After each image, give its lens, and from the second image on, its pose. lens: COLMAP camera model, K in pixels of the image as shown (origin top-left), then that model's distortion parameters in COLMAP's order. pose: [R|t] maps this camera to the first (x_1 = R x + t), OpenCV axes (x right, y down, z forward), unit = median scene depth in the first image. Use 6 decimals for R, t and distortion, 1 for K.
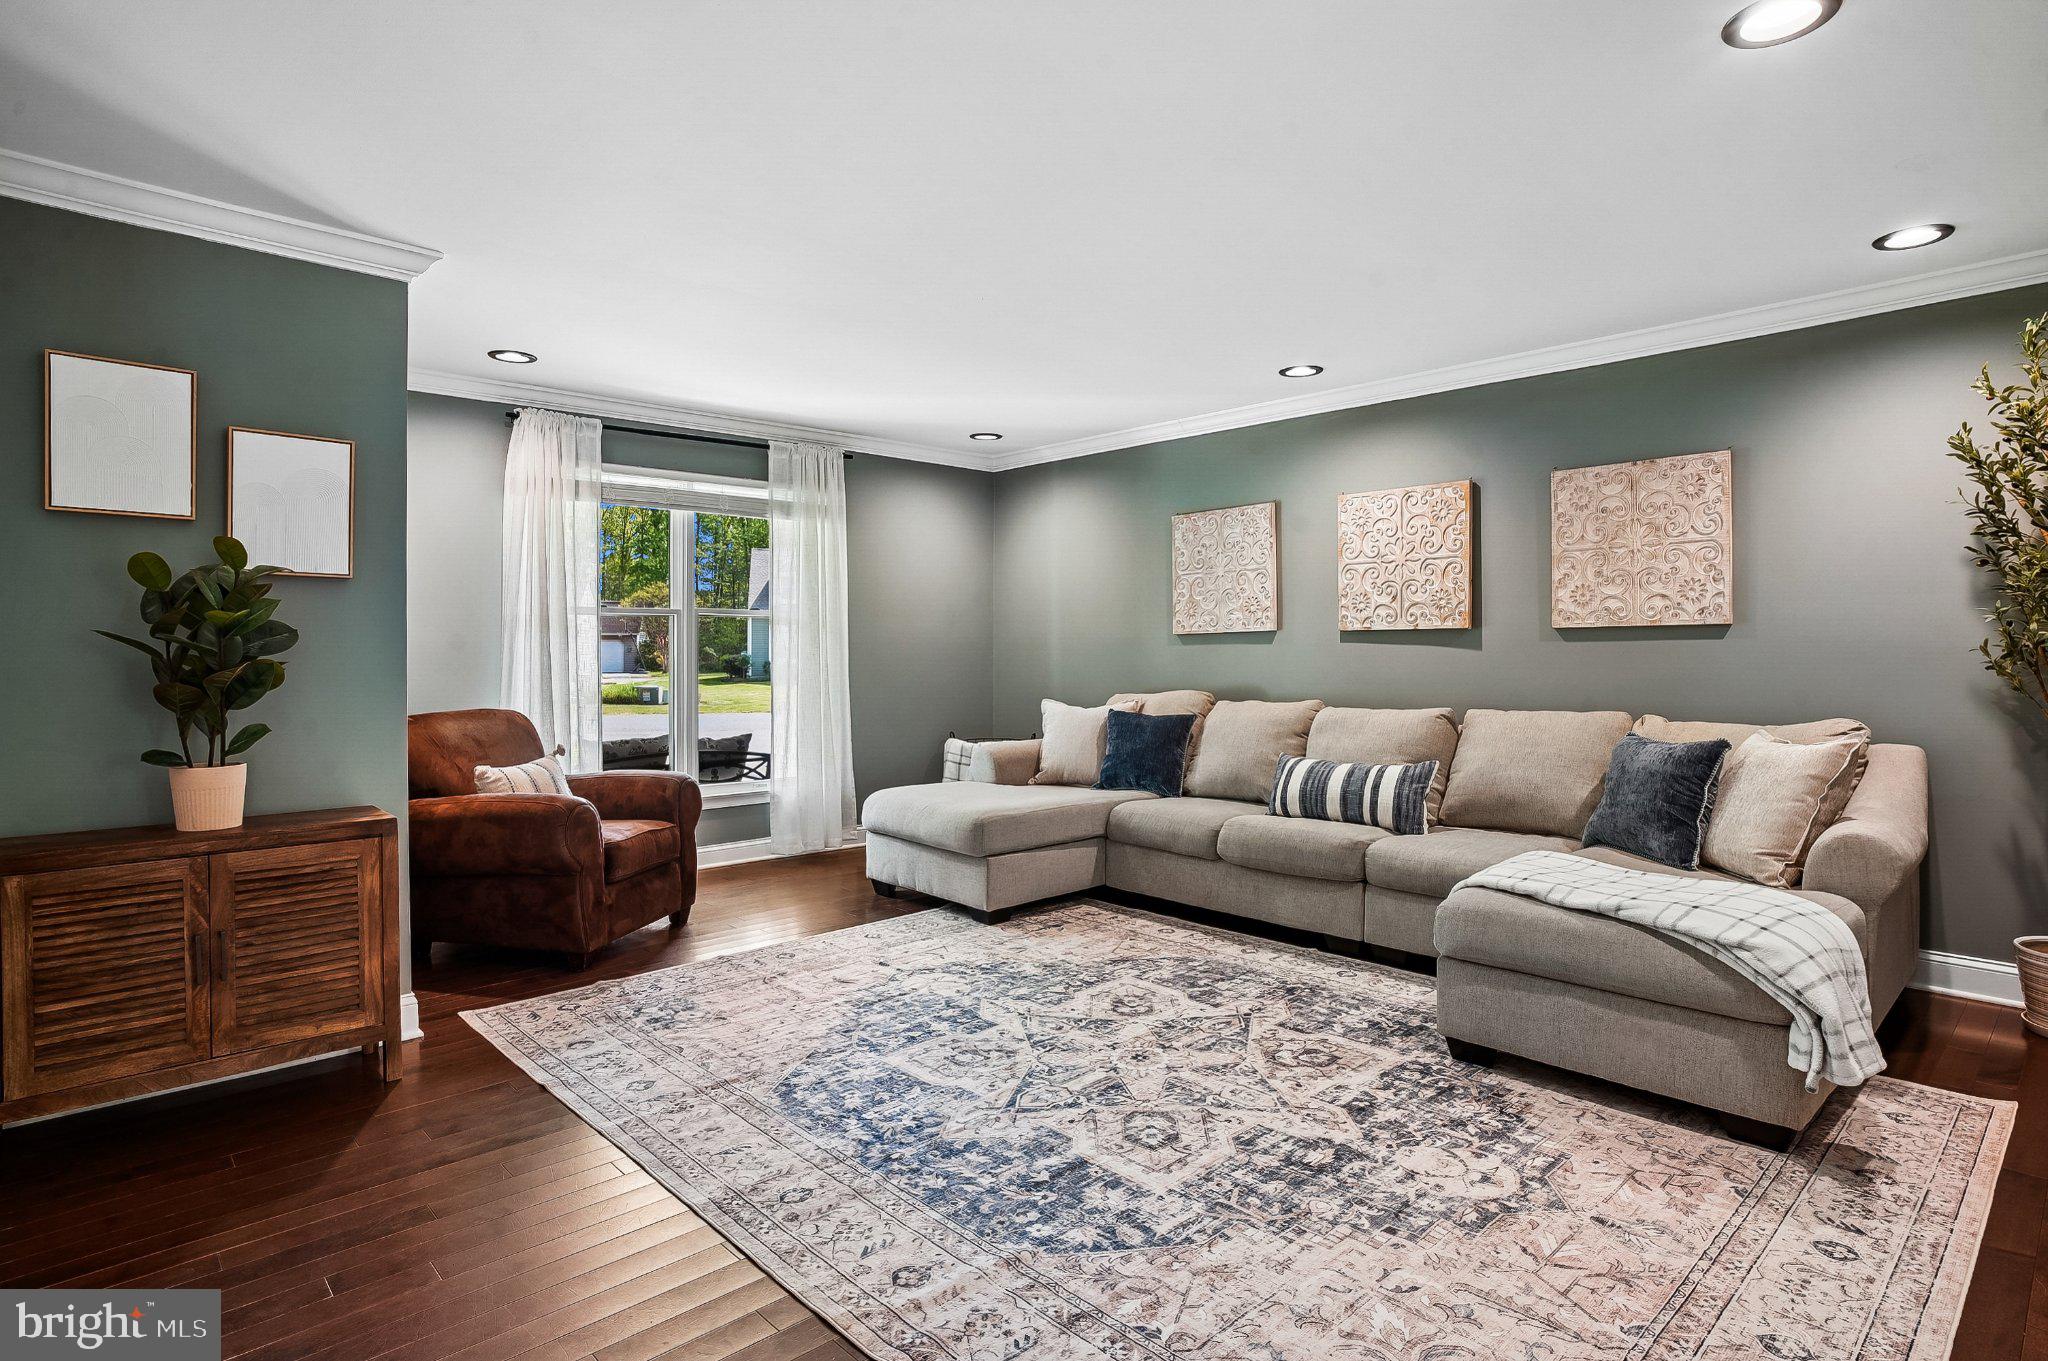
lens RADIAL K [[1083.0, 0, 1025.4], [0, 1083.0, 651.6], [0, 0, 1]] dist [-0.046012, 0.013043]
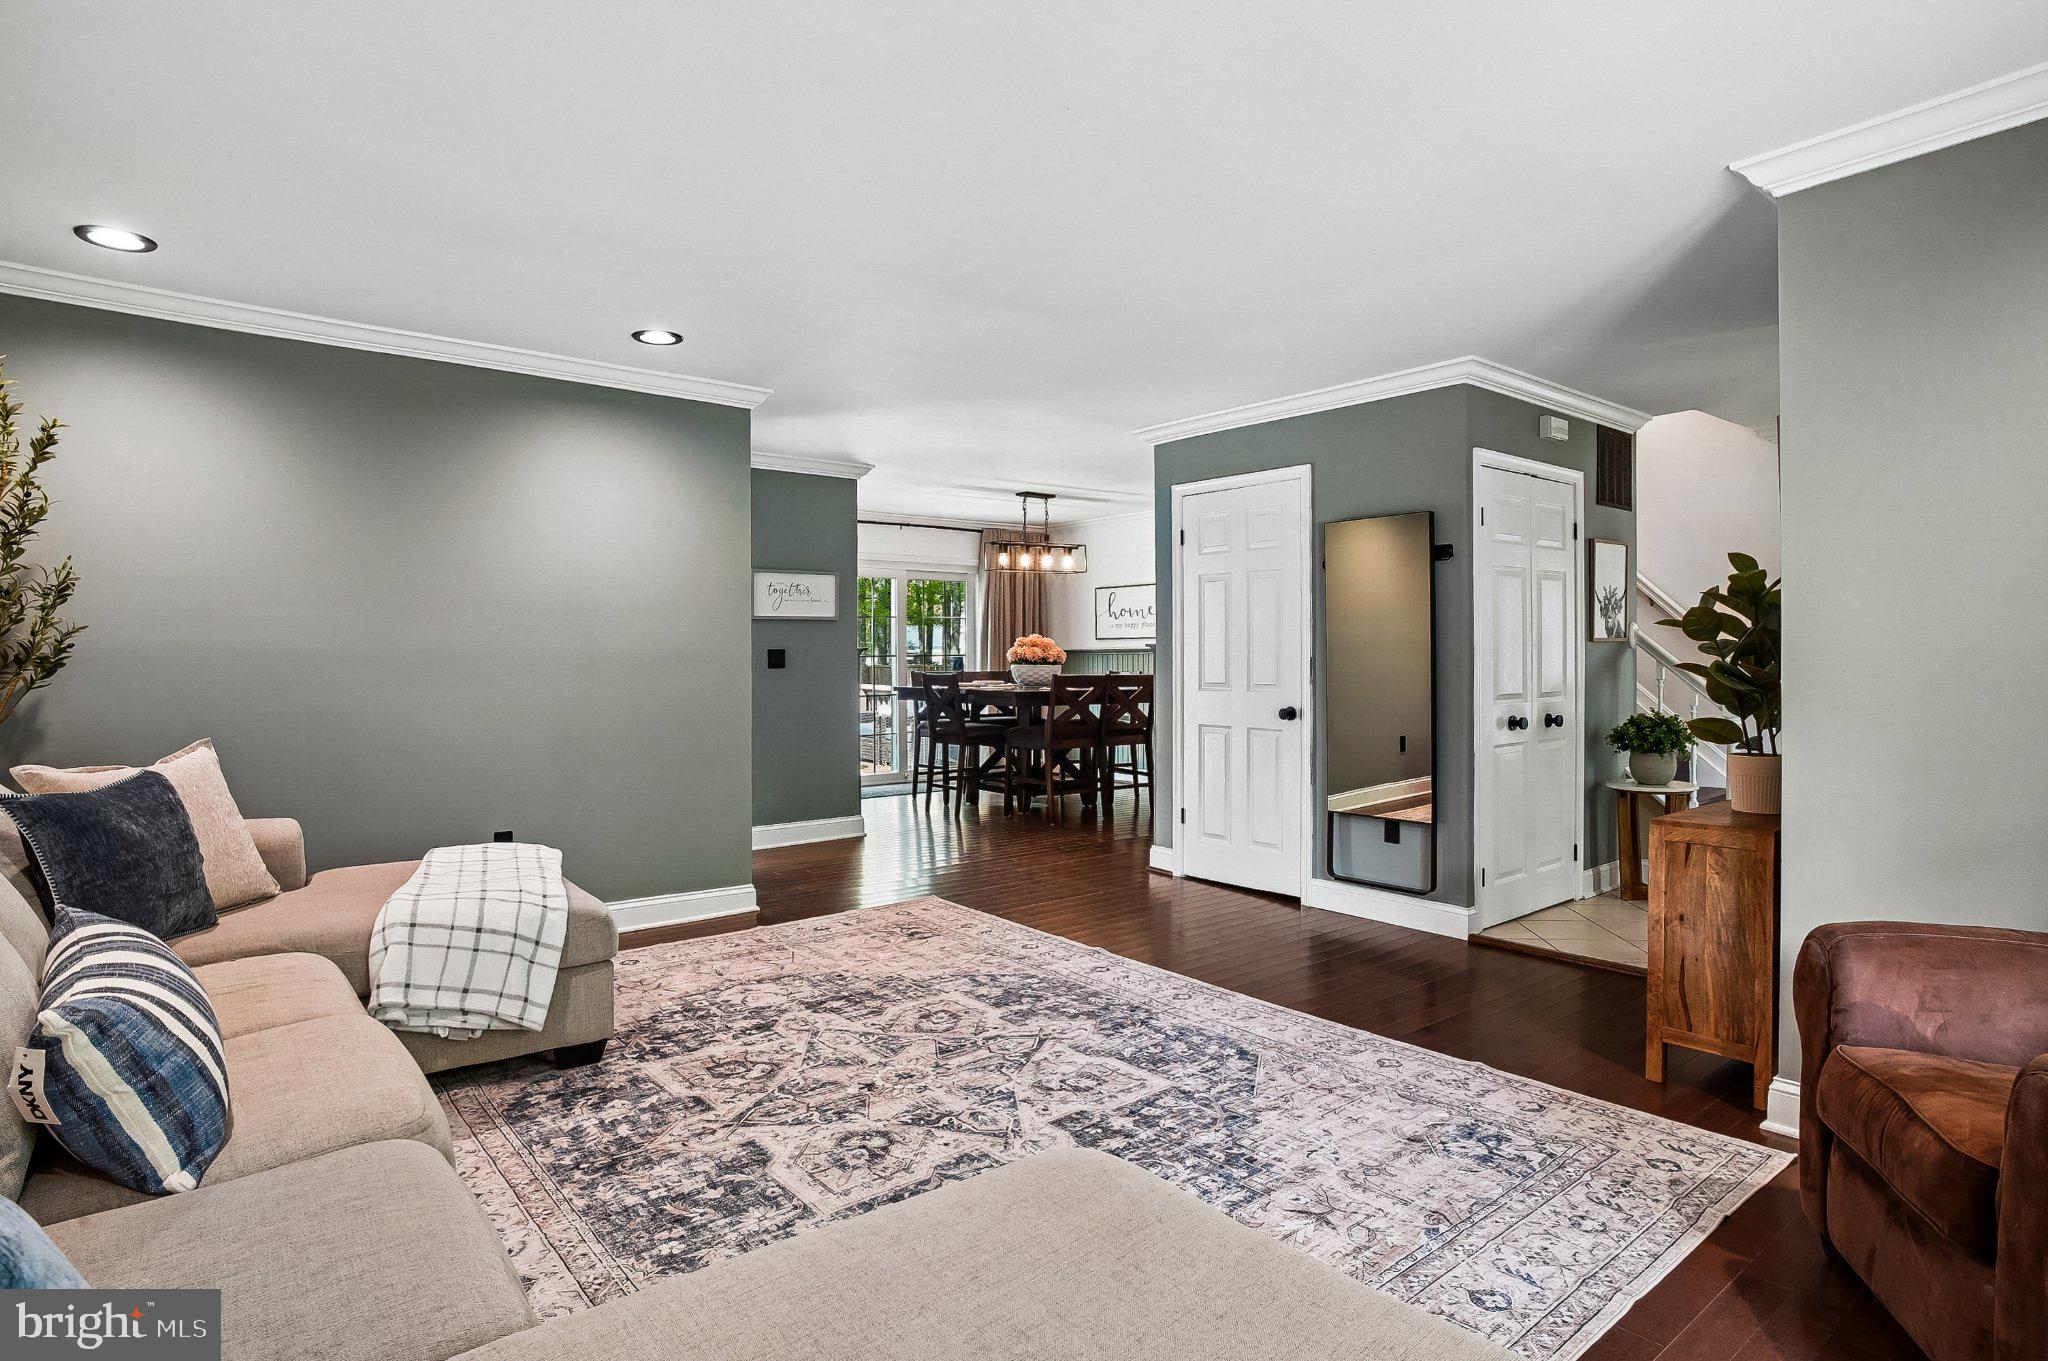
lens RADIAL K [[1083.0, 0, 1025.4], [0, 1083.0, 651.6], [0, 0, 1]] dist [-0.046012, 0.013043]
pose [[-0.997787, 0.003608, 0.066399, -0.062109], [0.003388, 0.999988, -0.003420, -0.000685], [-0.066410, -0.003188, -0.997787, 1.805648]]
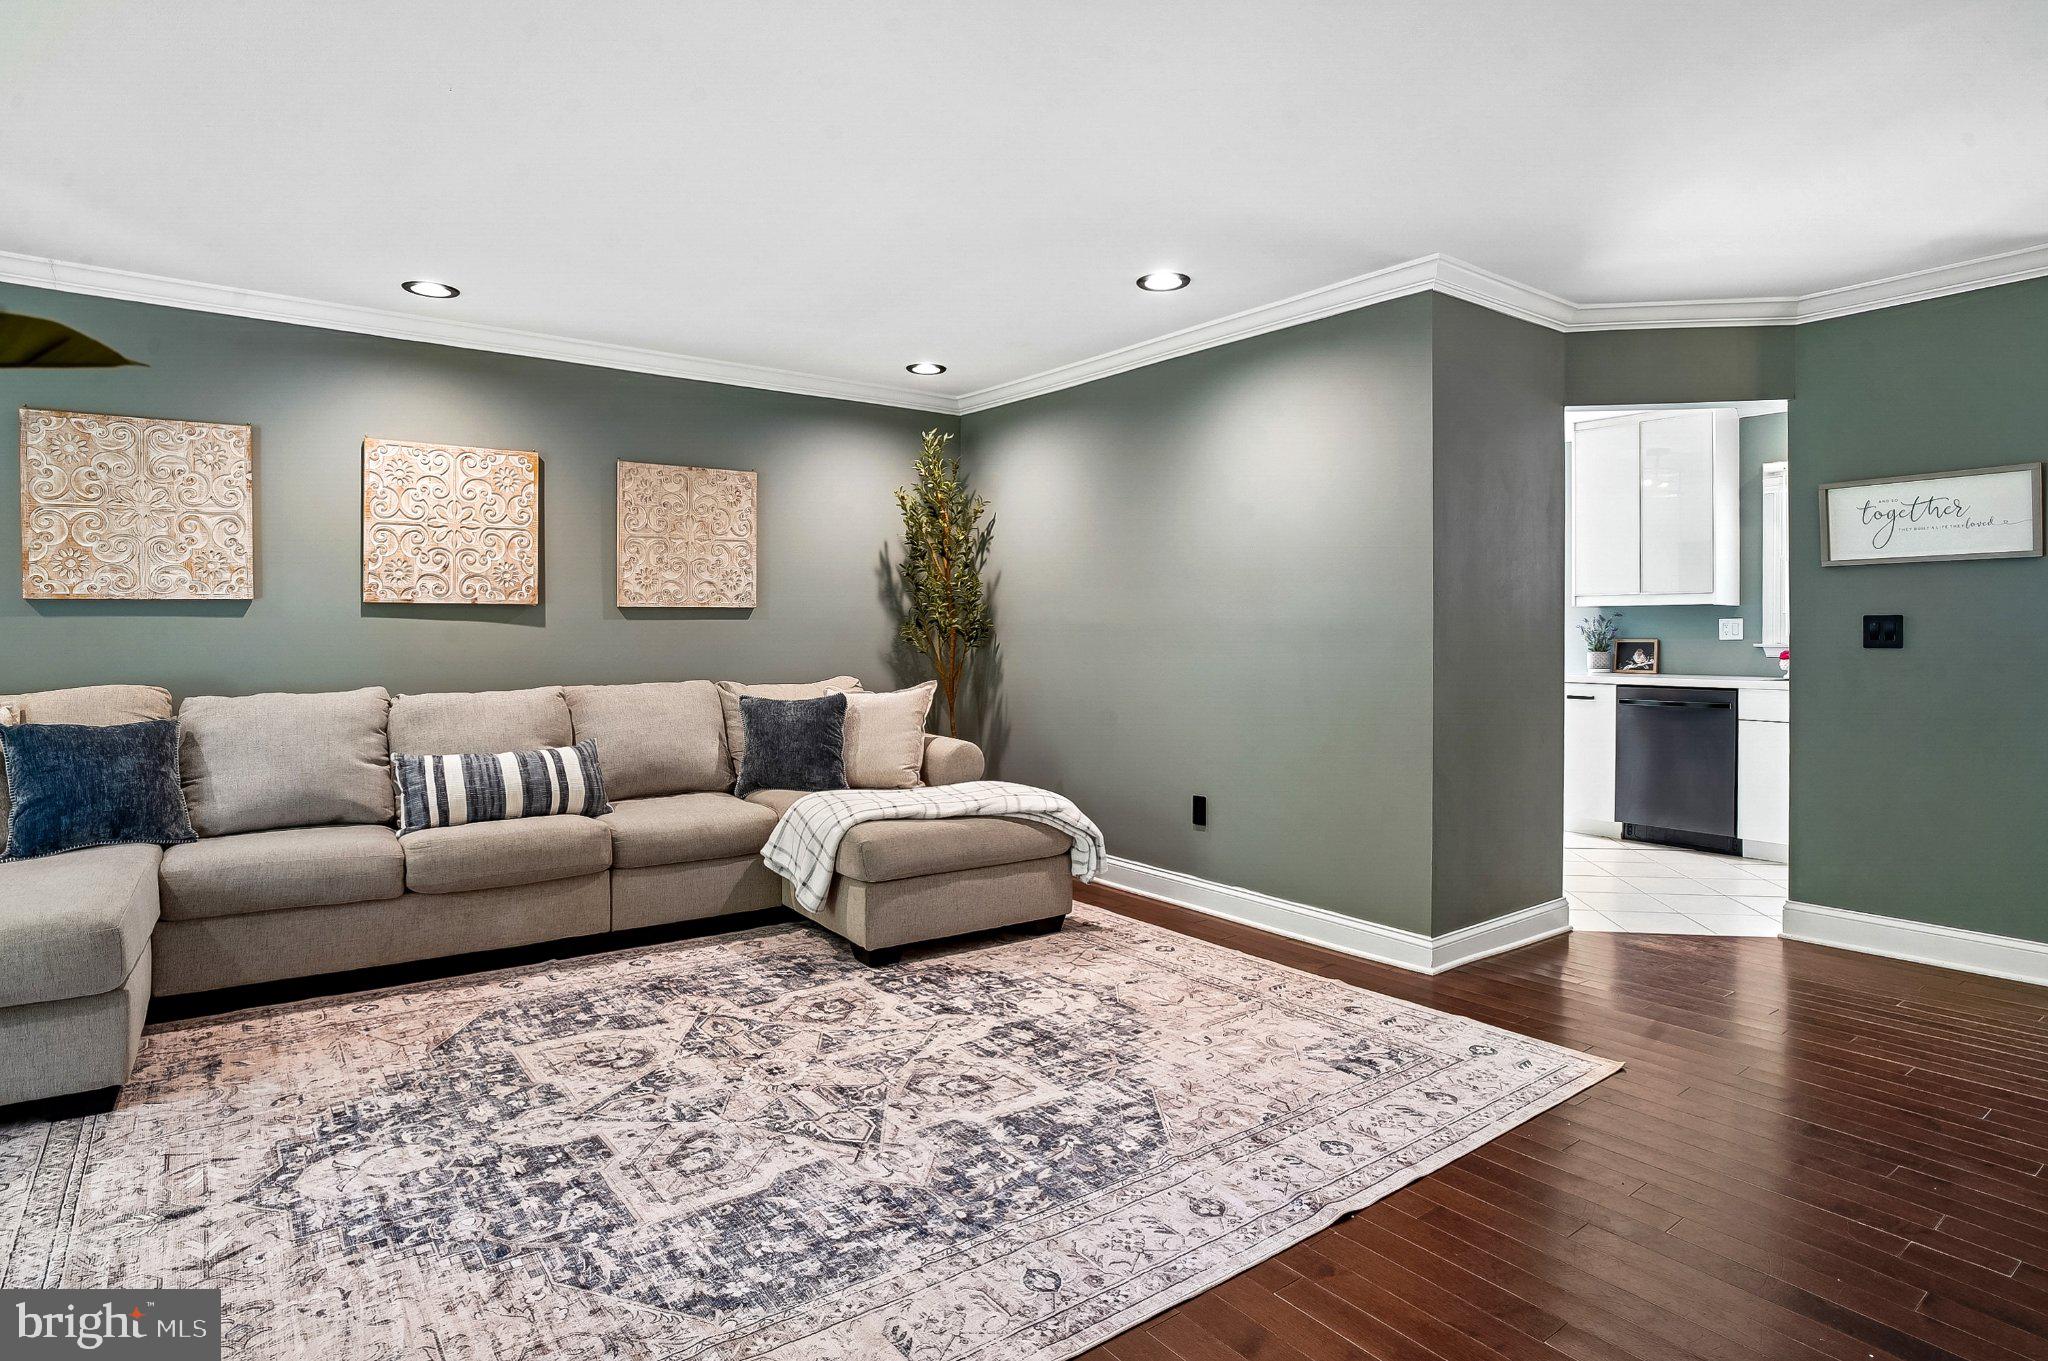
lens RADIAL K [[1083.0, 0, 1025.4], [0, 1083.0, 651.6], [0, 0, 1]] dist [-0.046012, 0.013043]
pose [[0.109436, -0.013621, 0.993901, -0.707749], [-0.001859, 0.999902, 0.013908, 0.008878], [-0.993992, -0.003369, 0.109399, 0.637230]]
